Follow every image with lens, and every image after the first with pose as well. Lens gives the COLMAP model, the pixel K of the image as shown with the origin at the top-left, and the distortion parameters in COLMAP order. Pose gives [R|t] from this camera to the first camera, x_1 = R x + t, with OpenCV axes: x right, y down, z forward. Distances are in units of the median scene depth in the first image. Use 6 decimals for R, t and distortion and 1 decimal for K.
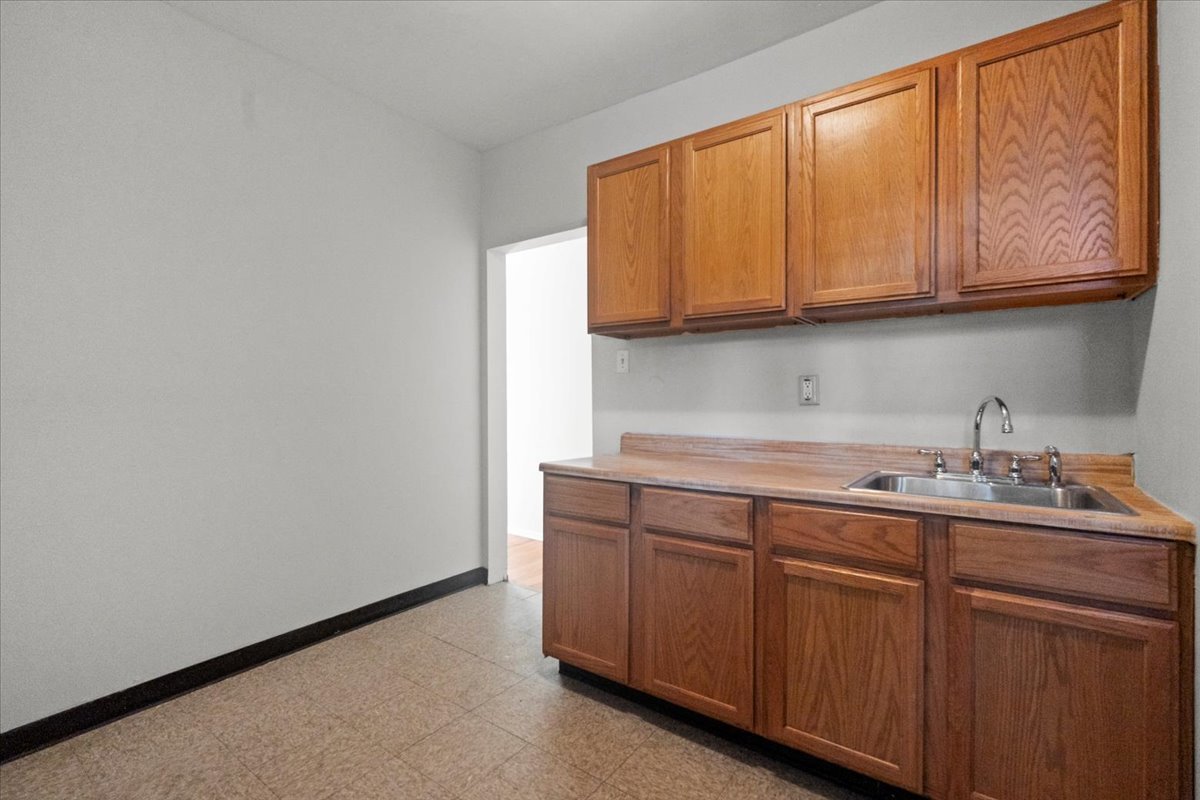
lens RADIAL K [[538.1, 0, 601.4], [0, 538.1, 400.8], [0, 0, 1]] dist [0.003873, 0.000000]
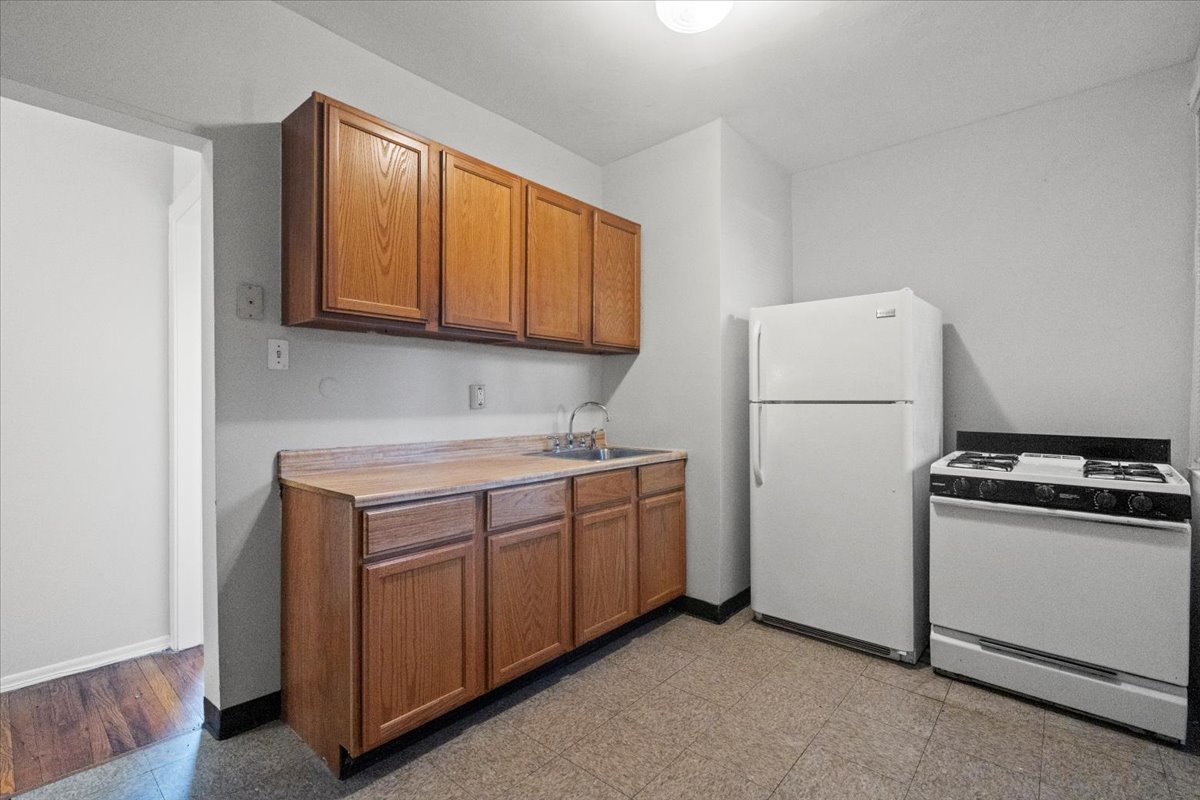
lens RADIAL K [[538.1, 0, 601.8], [0, 538.1, 396.5], [0, 0, 1]] dist [0.003873, 0.000000]
pose [[0.091048, 0.003433, 0.995841, -0.951962], [-0.001030, 0.999994, -0.003353, -0.019338], [-0.995846, -0.000721, 0.091051, 0.711442]]
